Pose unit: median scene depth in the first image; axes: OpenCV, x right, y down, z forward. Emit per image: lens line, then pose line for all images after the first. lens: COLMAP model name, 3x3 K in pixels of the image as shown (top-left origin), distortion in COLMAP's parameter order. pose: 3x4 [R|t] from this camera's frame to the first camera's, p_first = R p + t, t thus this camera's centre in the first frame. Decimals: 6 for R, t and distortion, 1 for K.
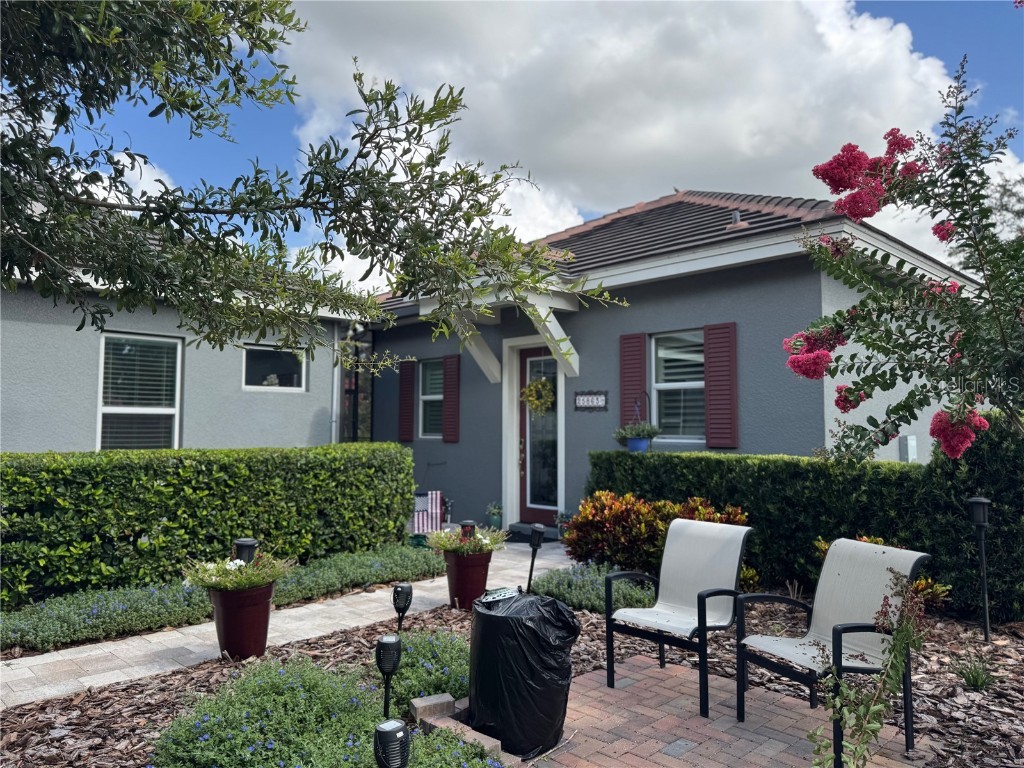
lens RADIAL K [[724.6, 0, 516.9], [0, 724.6, 387.2], [0, 0, 1]] dist [0.028555, -0.027443]
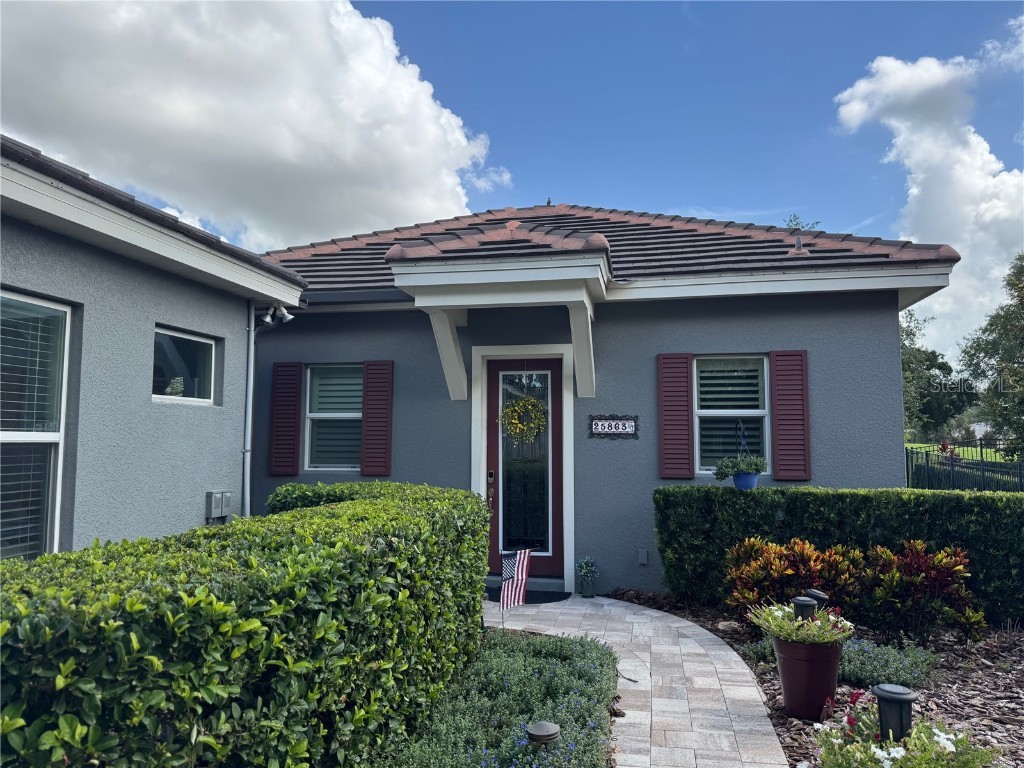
lens RADIAL K [[724.6, 0, 510.1], [0, 724.6, 378.2], [0, 0, 1]] dist [0.028555, -0.027443]
pose [[0.829673, 0.048363, 0.556150, -0.491435], [-0.031872, 0.998719, -0.039302, -0.000901], [-0.557339, 0.014882, 0.830152, 0.357614]]
